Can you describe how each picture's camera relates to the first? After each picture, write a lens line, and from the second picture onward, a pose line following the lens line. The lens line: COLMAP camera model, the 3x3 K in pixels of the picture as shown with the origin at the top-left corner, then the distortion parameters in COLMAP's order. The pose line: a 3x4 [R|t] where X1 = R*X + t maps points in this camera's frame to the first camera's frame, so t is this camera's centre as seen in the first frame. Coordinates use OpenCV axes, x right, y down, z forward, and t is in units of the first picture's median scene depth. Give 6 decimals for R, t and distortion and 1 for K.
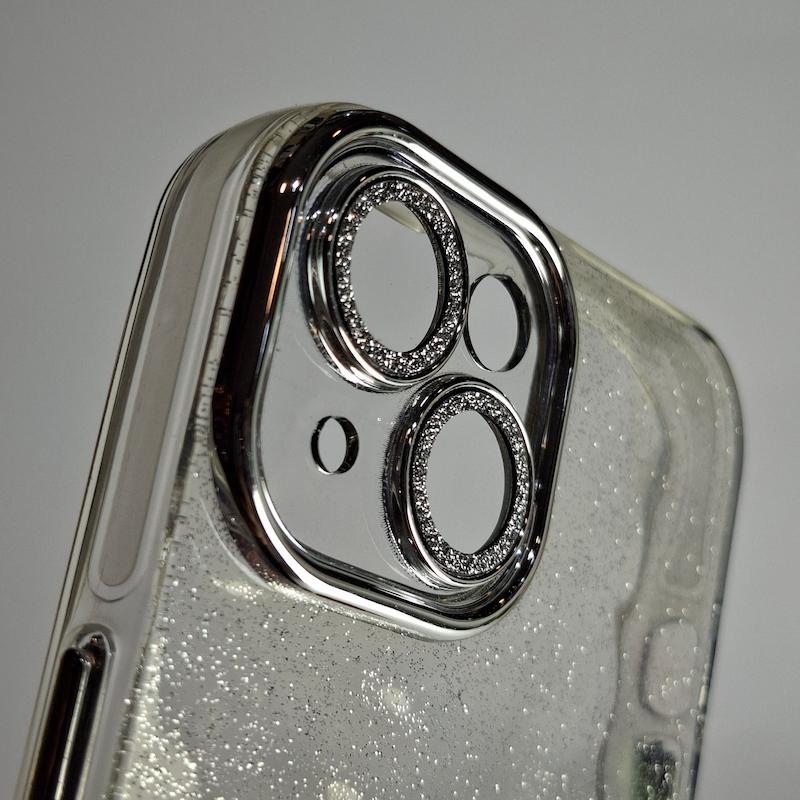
lens RADIAL K [[1301.1, 0, 400.0], [0, 1301.1, 400.0], [0, 0, 1]] dist [0.080506, -0.125152]
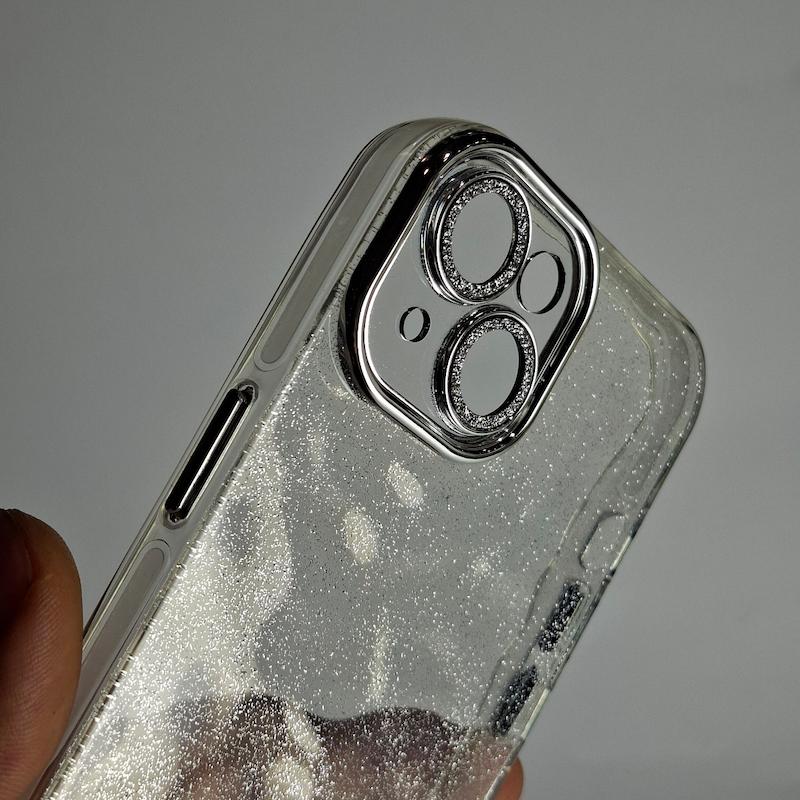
lens RADIAL K [[1301.1, 0, 400.0], [0, 1301.1, 400.0], [0, 0, 1]] dist [0.080506, -0.125152]
pose [[0.943041, 0.312332, -0.114550, 0.149565], [-0.301295, 0.947846, 0.103964, -0.040158], [0.141047, -0.063529, 0.987962, -0.638540]]
